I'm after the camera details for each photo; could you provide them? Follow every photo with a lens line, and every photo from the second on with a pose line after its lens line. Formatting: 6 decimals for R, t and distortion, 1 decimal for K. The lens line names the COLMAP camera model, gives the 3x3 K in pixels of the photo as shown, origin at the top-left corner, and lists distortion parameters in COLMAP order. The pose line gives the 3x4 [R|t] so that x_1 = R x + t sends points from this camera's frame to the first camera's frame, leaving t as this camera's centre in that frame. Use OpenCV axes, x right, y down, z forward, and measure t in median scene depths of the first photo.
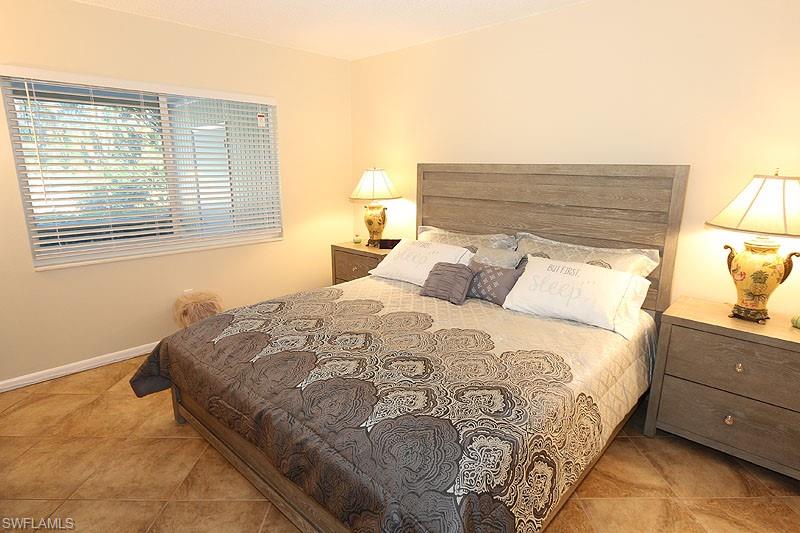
lens RADIAL K [[442.1, 0, 400.0], [0, 442.1, 266.5], [0, 0, 1]] dist [-0.001276, -0.000098]
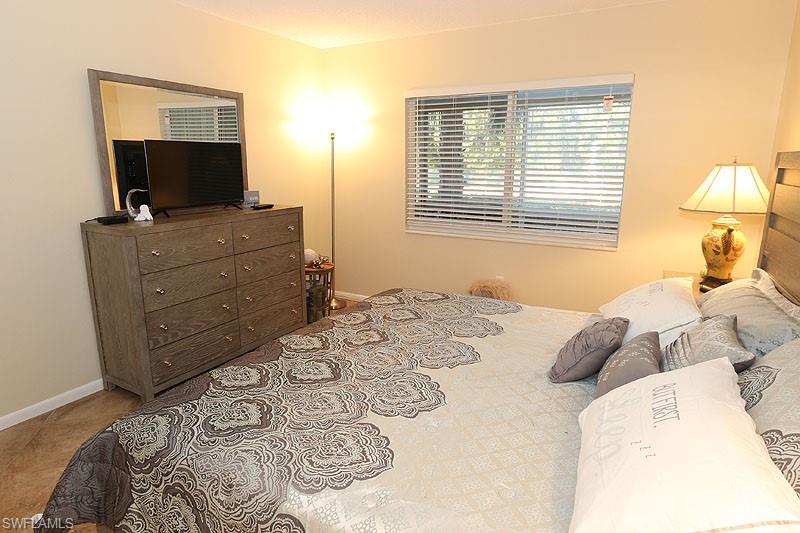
lens RADIAL K [[459.6, 0, 400.0], [0, 459.6, 266.5], [0, 0, 1]] dist [-0.001670, 0.000216]
pose [[0.270093, 0.215351, -0.938442, 0.628119], [-0.217514, 0.963117, 0.158411, -0.119863], [0.937943, 0.161338, 0.306973, 0.565461]]
